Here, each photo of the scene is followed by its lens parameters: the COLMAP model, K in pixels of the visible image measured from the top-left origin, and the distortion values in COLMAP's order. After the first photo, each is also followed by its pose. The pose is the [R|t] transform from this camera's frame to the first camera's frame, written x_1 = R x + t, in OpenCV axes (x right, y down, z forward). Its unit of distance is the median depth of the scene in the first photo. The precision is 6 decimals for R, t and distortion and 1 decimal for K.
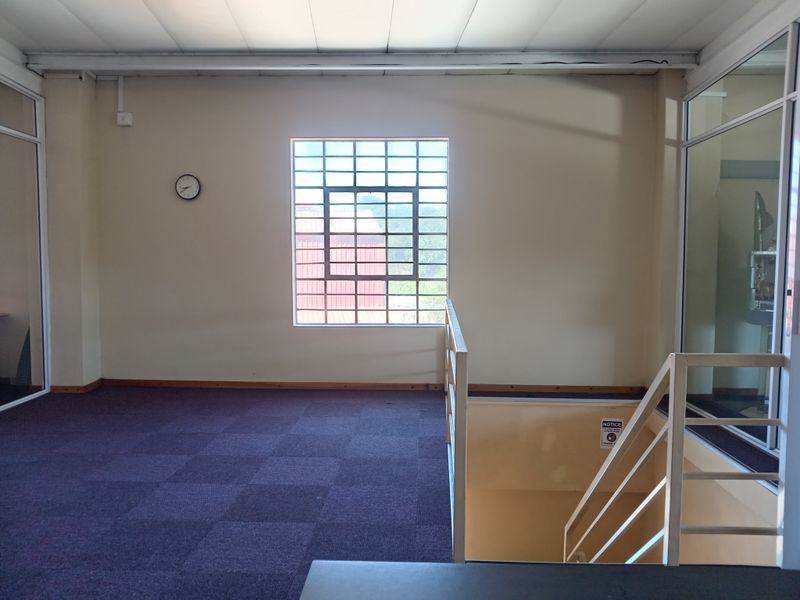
lens RADIAL K [[613.0, 0, 399.8], [0, 613.0, 306.0], [0, 0, 1]] dist [0.037648, -0.062331]
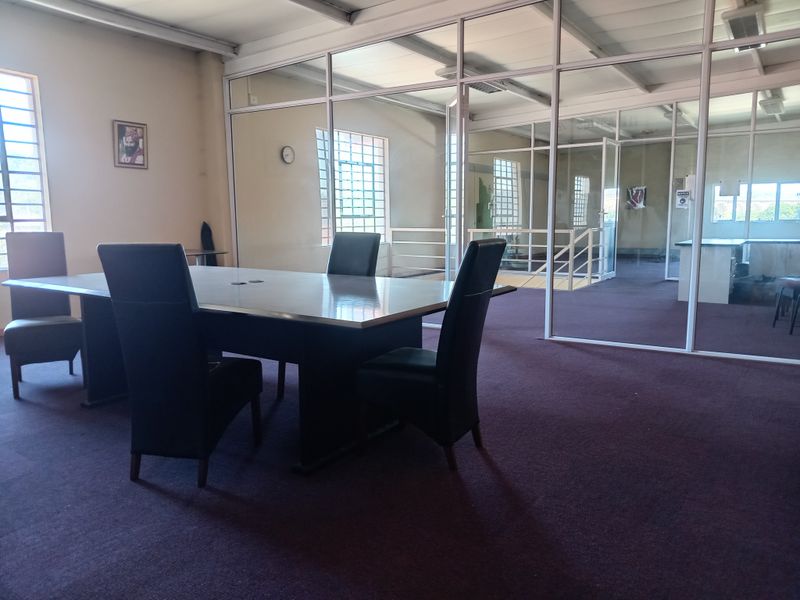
lens RADIAL K [[568.6, 0, 394.6], [0, 568.6, 294.5], [0, 0, 1]] dist [0.001653, 0.002848]
pose [[0.565448, -0.120730, 0.815900, -1.298087], [0.047748, 0.992361, 0.113750, -0.005930], [-0.823401, -0.025362, 0.566893, 0.022083]]
